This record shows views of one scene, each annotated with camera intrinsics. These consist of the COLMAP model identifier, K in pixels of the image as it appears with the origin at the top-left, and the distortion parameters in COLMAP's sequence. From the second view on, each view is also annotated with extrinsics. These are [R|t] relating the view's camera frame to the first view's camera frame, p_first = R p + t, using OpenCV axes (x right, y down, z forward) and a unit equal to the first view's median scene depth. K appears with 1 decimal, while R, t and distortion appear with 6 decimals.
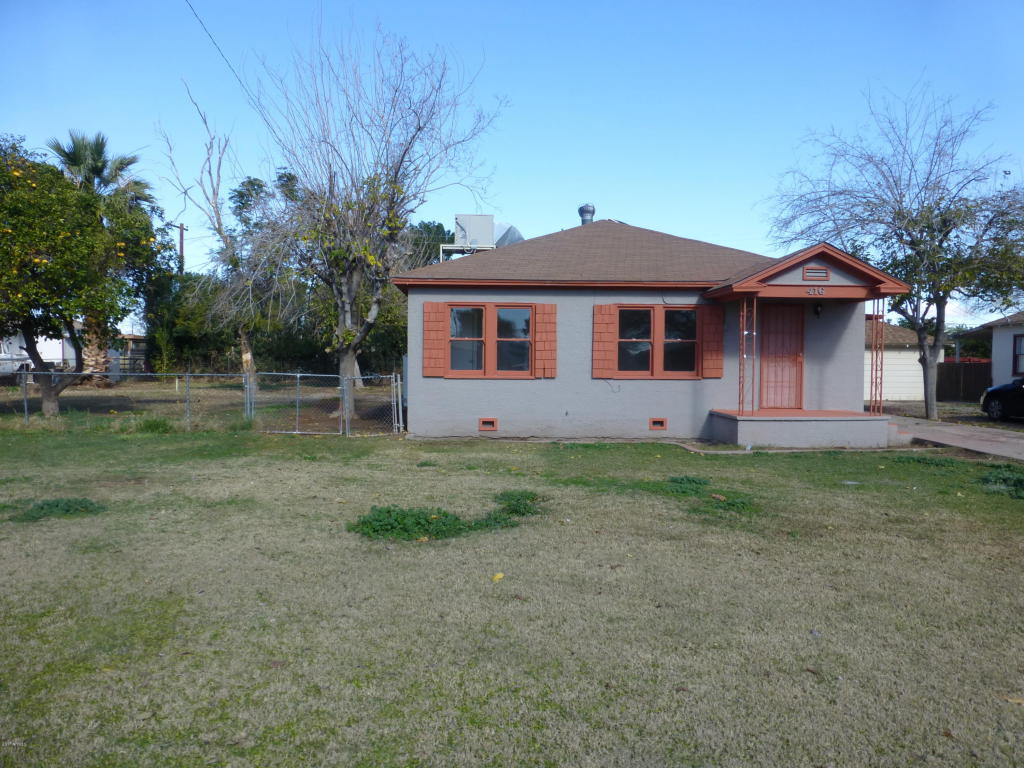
lens RADIAL K [[731.8, 0, 512.0], [0, 731.8, 384.0], [0, 0, 1]] dist [-0.043279, 0.045106]
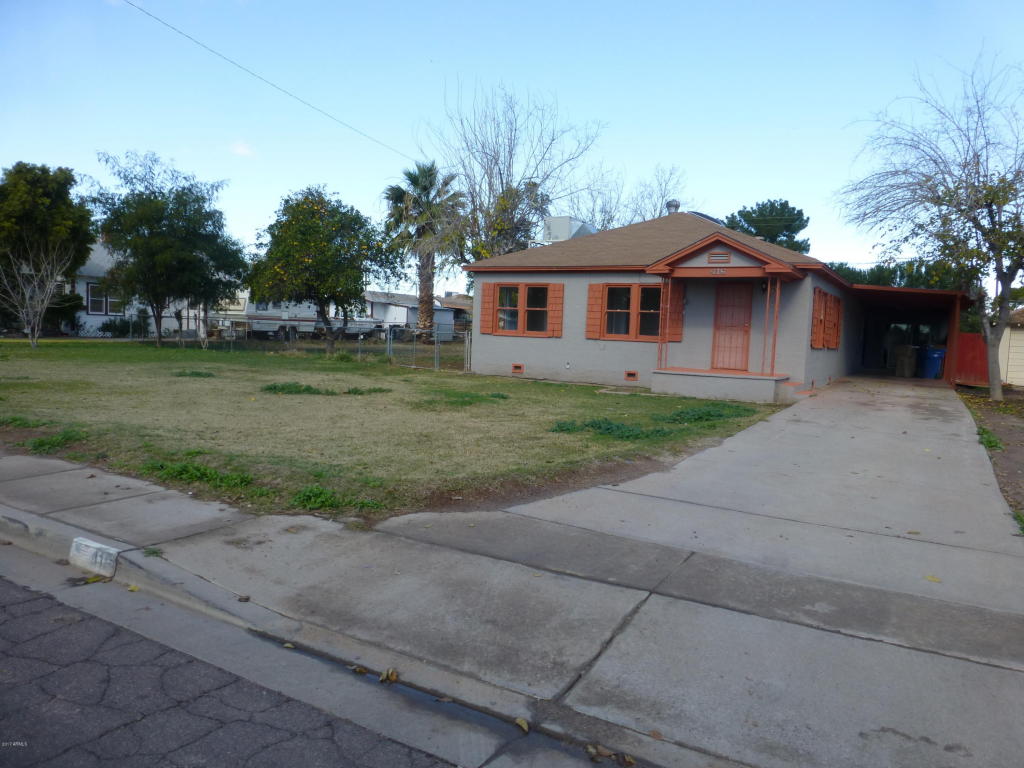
lens RADIAL K [[731.8, 0, 512.0], [0, 731.8, 384.0], [0, 0, 1]] dist [-0.043279, 0.045106]
pose [[0.840841, 0.066710, -0.537156, 0.719846], [-0.050350, 0.997713, 0.045092, 0.021481], [0.538935, -0.010869, 0.842277, -0.208192]]
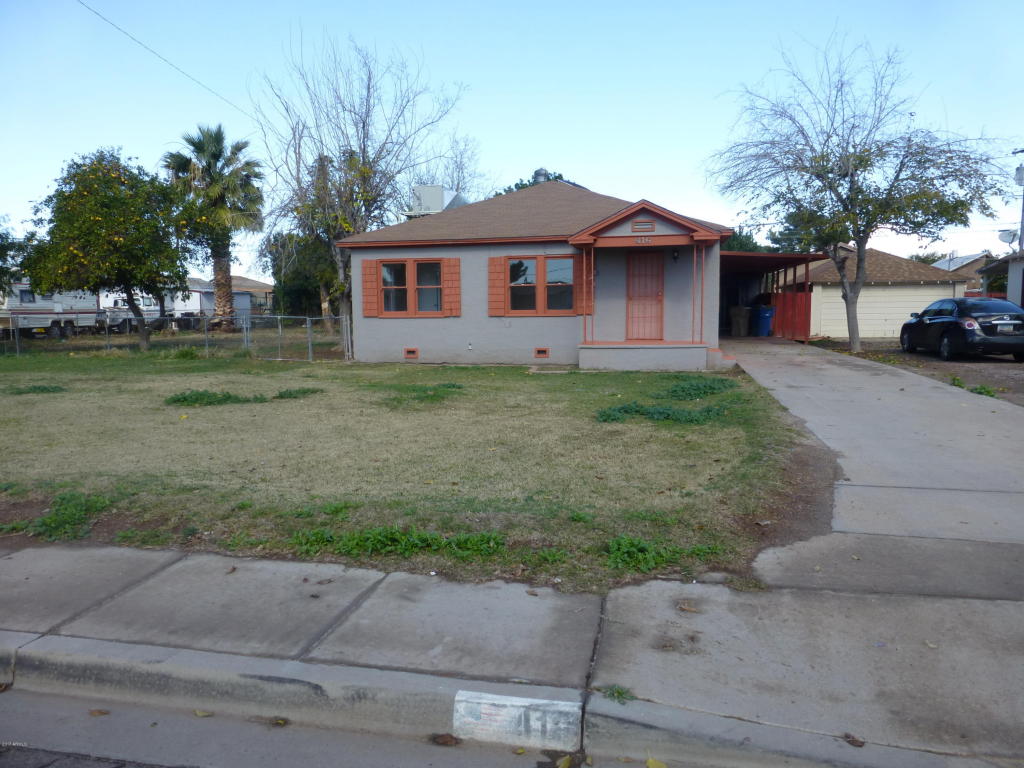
lens RADIAL K [[731.8, 0, 512.0], [0, 731.8, 384.0], [0, 0, 1]] dist [-0.043279, 0.045106]
pose [[0.971143, 0.008403, -0.238352, 0.446886], [0.008846, 0.997422, 0.071209, 0.019123], [0.238336, -0.071263, 0.968565, -0.218203]]
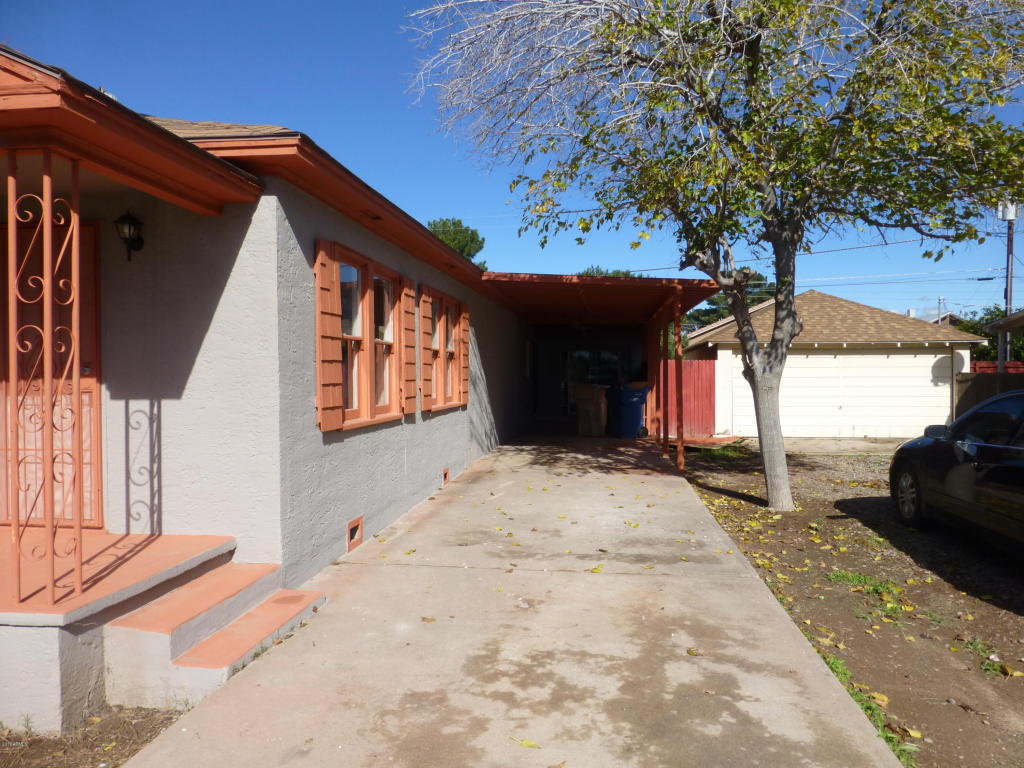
lens RADIAL K [[732.0, 0, 512.0], [0, 732.0, 384.0], [0, 0, 1]] dist [0.001852, 0.044712]
pose [[0.984144, -0.006858, -0.177237, 0.650224], [0.004434, 0.999891, -0.014073, -0.027205], [0.177315, 0.013064, 0.984068, 0.685110]]
